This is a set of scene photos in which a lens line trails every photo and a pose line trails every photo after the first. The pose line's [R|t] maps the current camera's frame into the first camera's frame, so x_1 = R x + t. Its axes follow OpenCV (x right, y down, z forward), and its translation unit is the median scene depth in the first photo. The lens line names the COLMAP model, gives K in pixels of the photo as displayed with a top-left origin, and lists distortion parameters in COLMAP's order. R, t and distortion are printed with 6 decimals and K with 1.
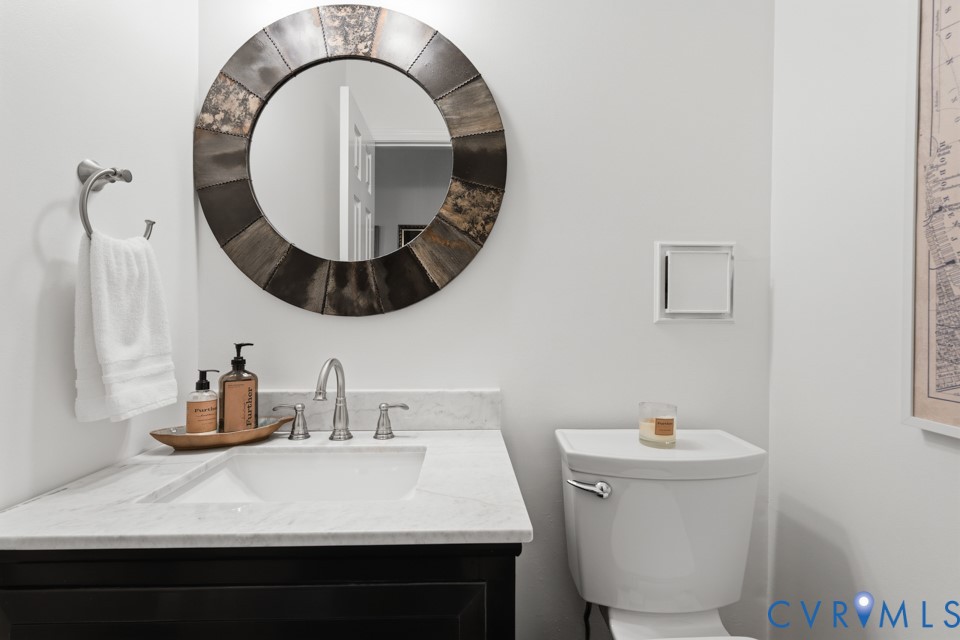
lens RADIAL K [[432.6, 0, 480.2], [0, 432.6, 313.2], [0, 0, 1]] dist [0.000286, 0.000230]
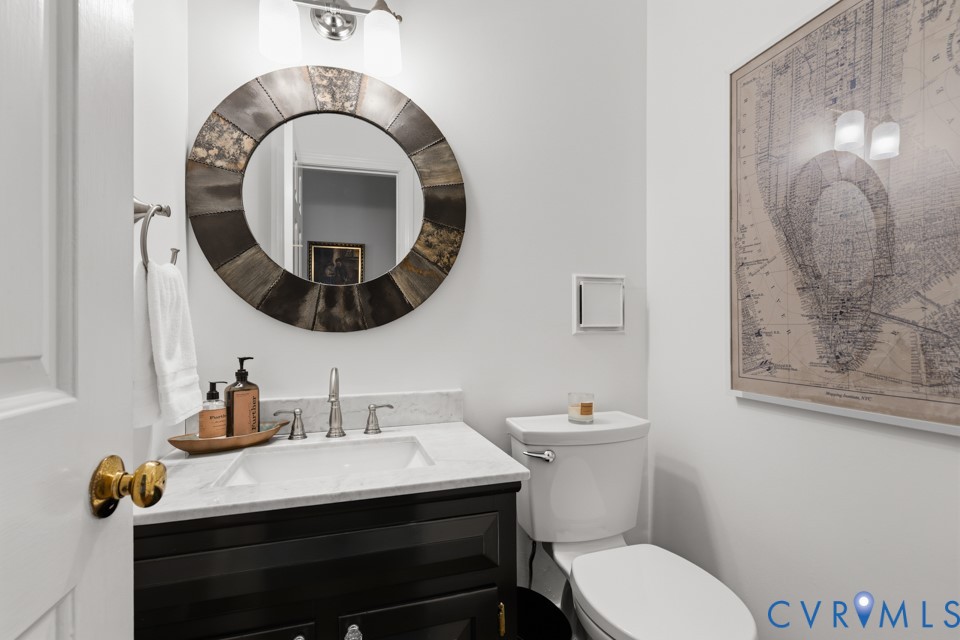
lens RADIAL K [[430.7, 0, 480.0], [0, 430.7, 320.0], [0, 0, 1]] dist [-0.001345, 0.000170]
pose [[0.965595, -0.003927, 0.260020, -0.233443], [0.008419, 0.999834, -0.016163, -0.003870], [-0.259914, 0.017796, 0.965468, -0.225345]]
